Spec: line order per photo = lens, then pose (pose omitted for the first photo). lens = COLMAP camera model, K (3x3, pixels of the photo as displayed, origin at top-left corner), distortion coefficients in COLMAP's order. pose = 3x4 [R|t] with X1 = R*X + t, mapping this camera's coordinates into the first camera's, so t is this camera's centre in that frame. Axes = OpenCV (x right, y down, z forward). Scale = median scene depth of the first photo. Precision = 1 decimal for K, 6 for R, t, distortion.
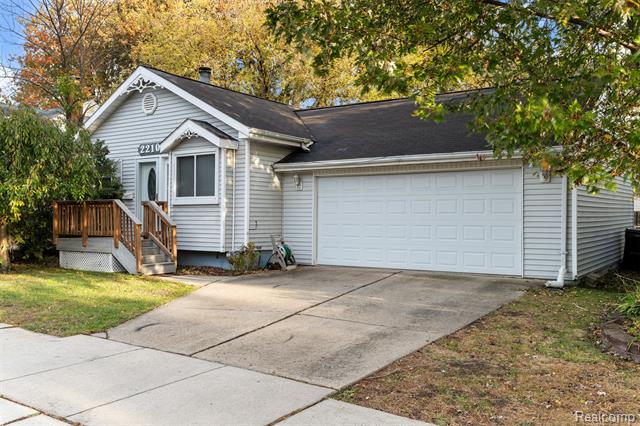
lens RADIAL K [[588.1, 0, 320.0], [0, 588.1, 214.6], [0, 0, 1]] dist [-0.022460, 0.000000]
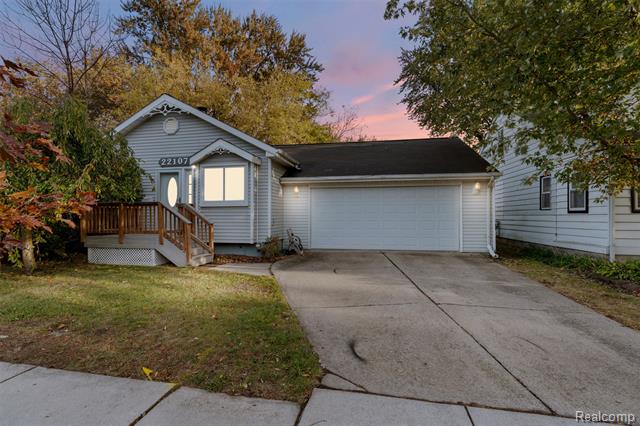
lens RADIAL K [[291.1, 0, 319.5], [0, 291.1, 210.6], [0, 0, 1]] dist [-0.005019, 0.000777]
pose [[0.914717, 0.001540, 0.404092, -0.287371], [0.001899, 0.999965, -0.008109, -0.003046], [-0.404091, 0.008185, 0.914682, 0.351001]]
